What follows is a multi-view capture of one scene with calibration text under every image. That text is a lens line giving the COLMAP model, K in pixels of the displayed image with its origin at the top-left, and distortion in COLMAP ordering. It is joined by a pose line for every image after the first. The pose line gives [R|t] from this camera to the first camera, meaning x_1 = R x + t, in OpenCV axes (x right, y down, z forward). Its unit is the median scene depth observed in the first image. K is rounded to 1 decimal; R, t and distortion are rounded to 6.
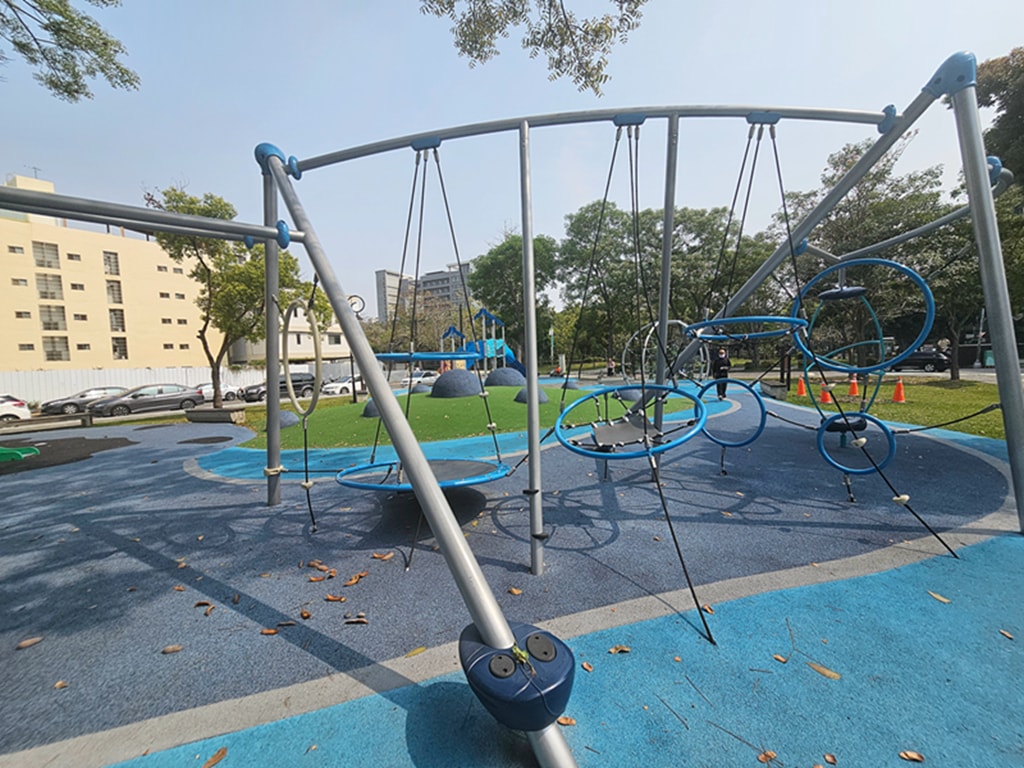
lens RADIAL K [[421.9, 0, 511.7], [0, 421.9, 386.1], [0, 0, 1]] dist [-0.000469, 0.000270]
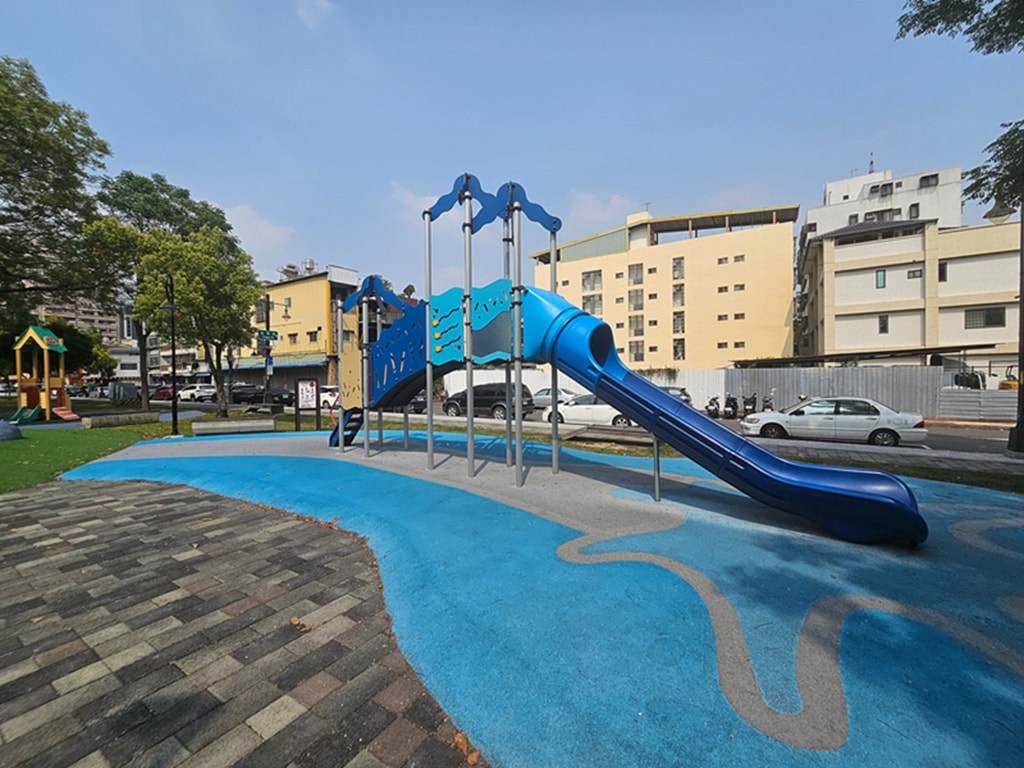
lens RADIAL K [[421.9, 0, 509.7], [0, 421.9, 381.2], [0, 0, 1]] dist [-0.000469, 0.000270]
pose [[-0.017472, 0.049506, -0.998621, 0.168207], [-0.054907, 0.997219, 0.050397, -0.061373], [0.998339, 0.055711, -0.014705, 0.898074]]
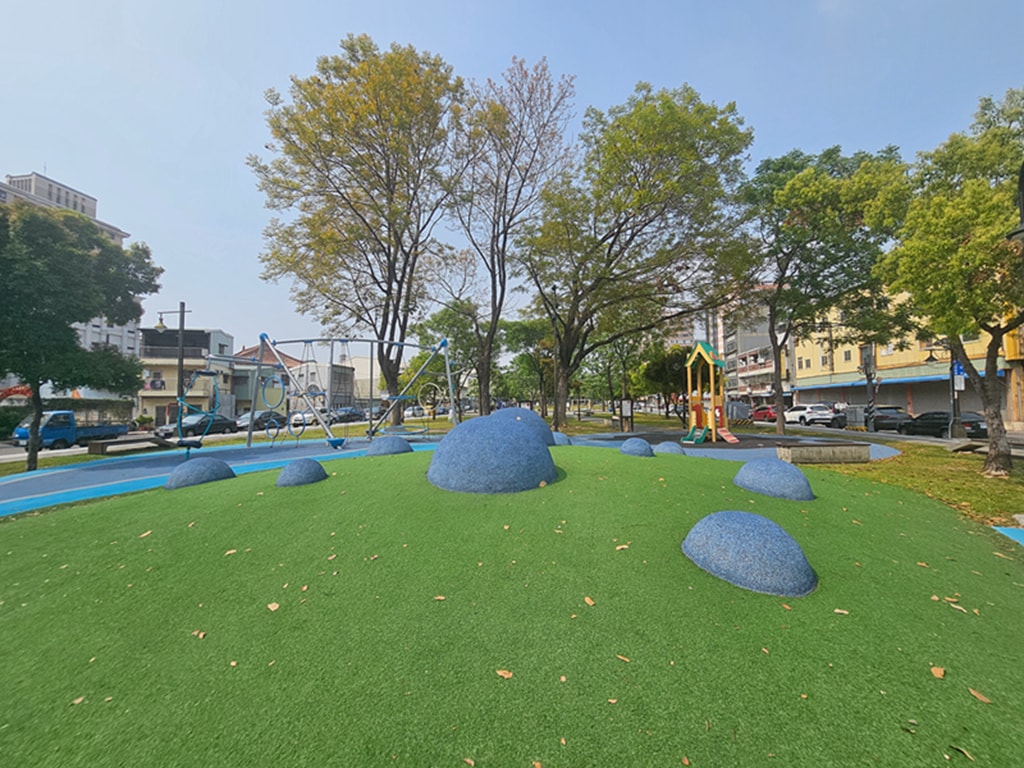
lens RADIAL K [[421.9, 0, 511.4], [0, 421.9, 387.0], [0, 0, 1]] dist [-0.000469, 0.000270]
pose [[-0.916435, 0.032168, -0.398888, 0.051774], [0.018994, 0.999137, 0.036936, -0.038587], [0.399732, 0.026273, -0.916255, 0.653546]]
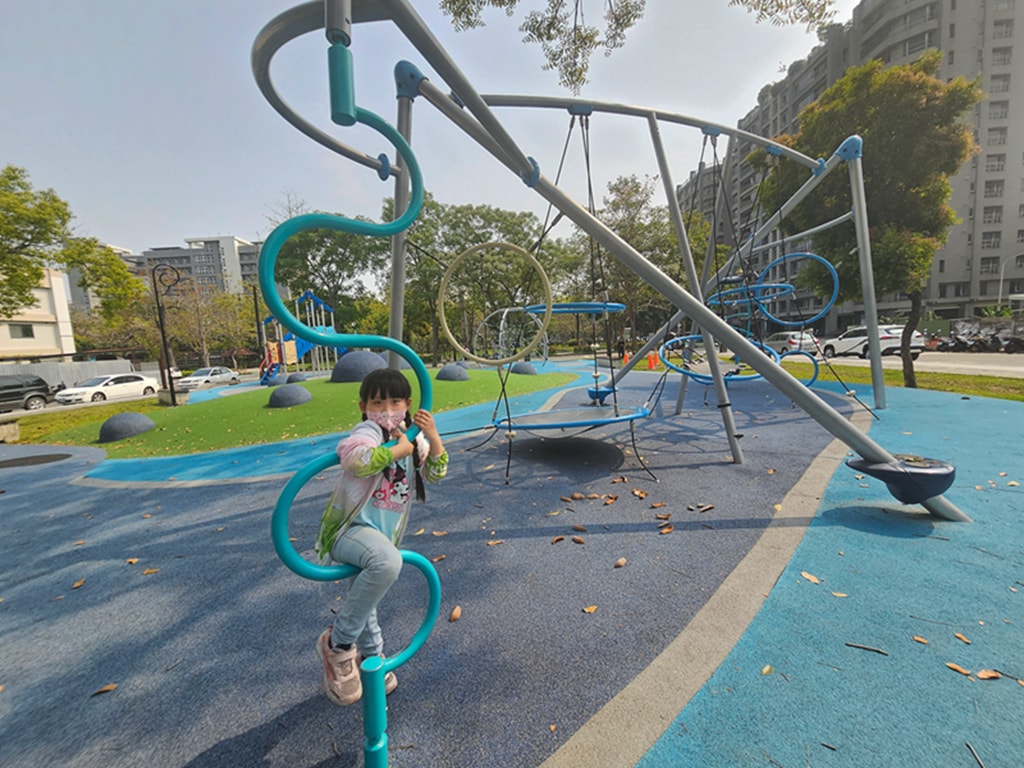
lens RADIAL K [[421.9, 0, 511.8], [0, 421.9, 388.8], [0, 0, 1]] dist [-0.000469, 0.000270]
pose [[0.872655, -0.067573, 0.483640, -0.119662], [0.057998, 0.997712, 0.034751, 0.011763], [-0.484881, -0.002275, 0.874577, 0.017868]]
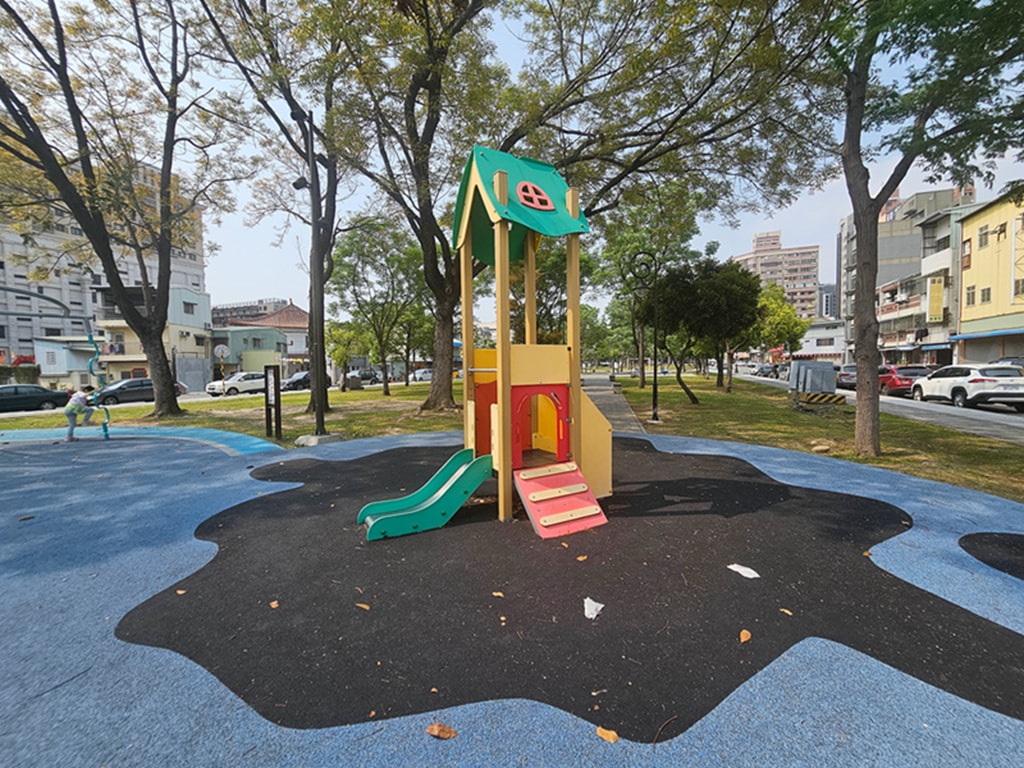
lens RADIAL K [[421.9, 0, 510.4], [0, 421.9, 386.7], [0, 0, 1]] dist [-0.000469, 0.000270]
pose [[-0.982563, 0.067118, -0.173390, -0.353042], [0.045759, 0.991180, 0.124374, -0.008514], [0.180209, 0.114271, -0.976968, 0.416138]]
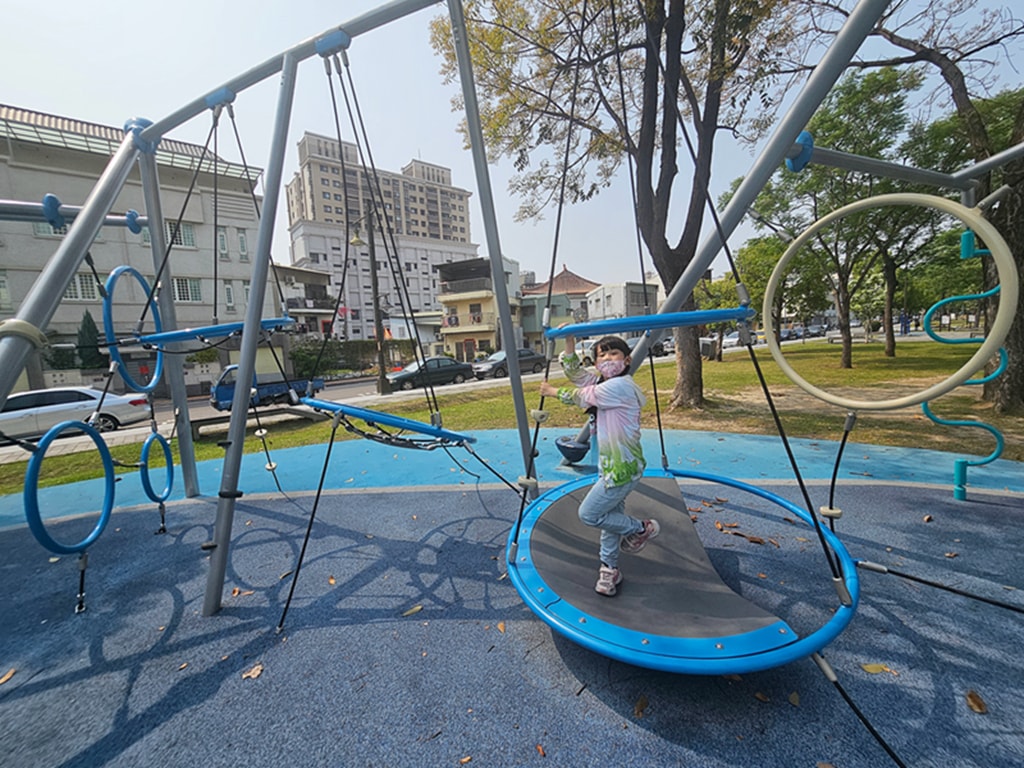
lens RADIAL K [[421.9, 0, 510.0], [0, 421.9, 382.6], [0, 0, 1]] dist [-0.000469, 0.000270]
pose [[-0.946802, 0.056790, 0.316767, -0.027532], [0.110593, 0.981777, 0.154545, -0.013451], [-0.302218, 0.181356, -0.935828, 0.212567]]
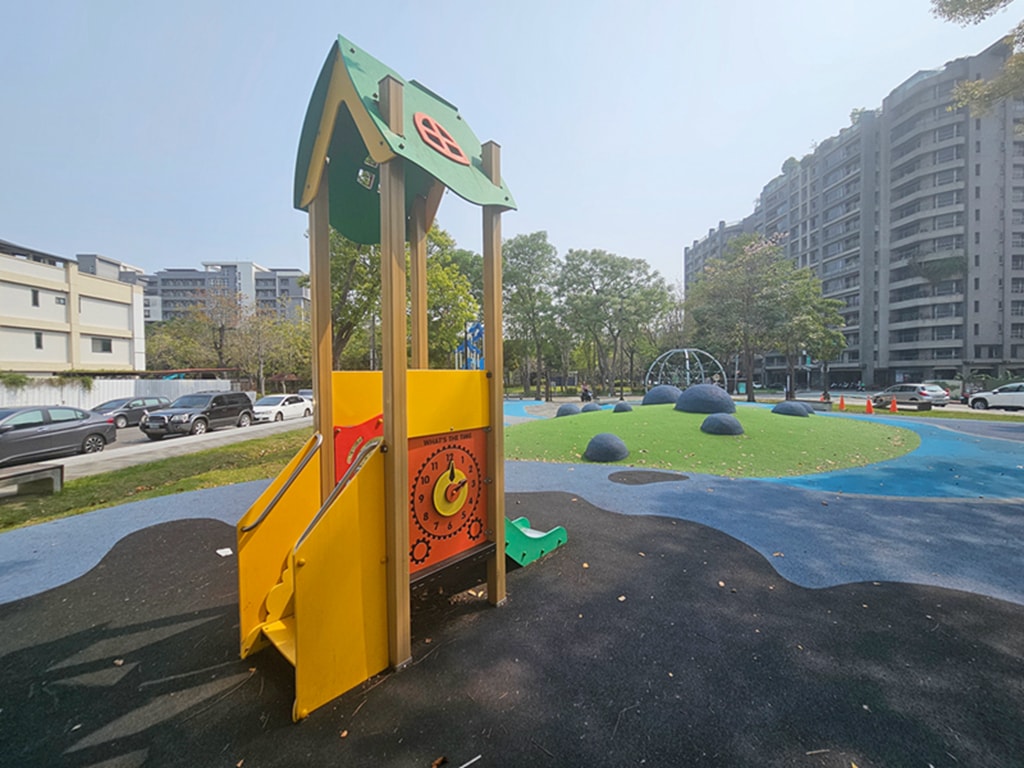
lens RADIAL K [[421.9, 0, 509.7], [0, 421.9, 388.5], [0, 0, 1]] dist [-0.000469, 0.000270]
pose [[0.853979, 0.016702, 0.520040, -0.414767], [0.012917, 0.998496, -0.053279, 0.006162], [-0.520148, 0.052216, 0.852478, 0.169618]]
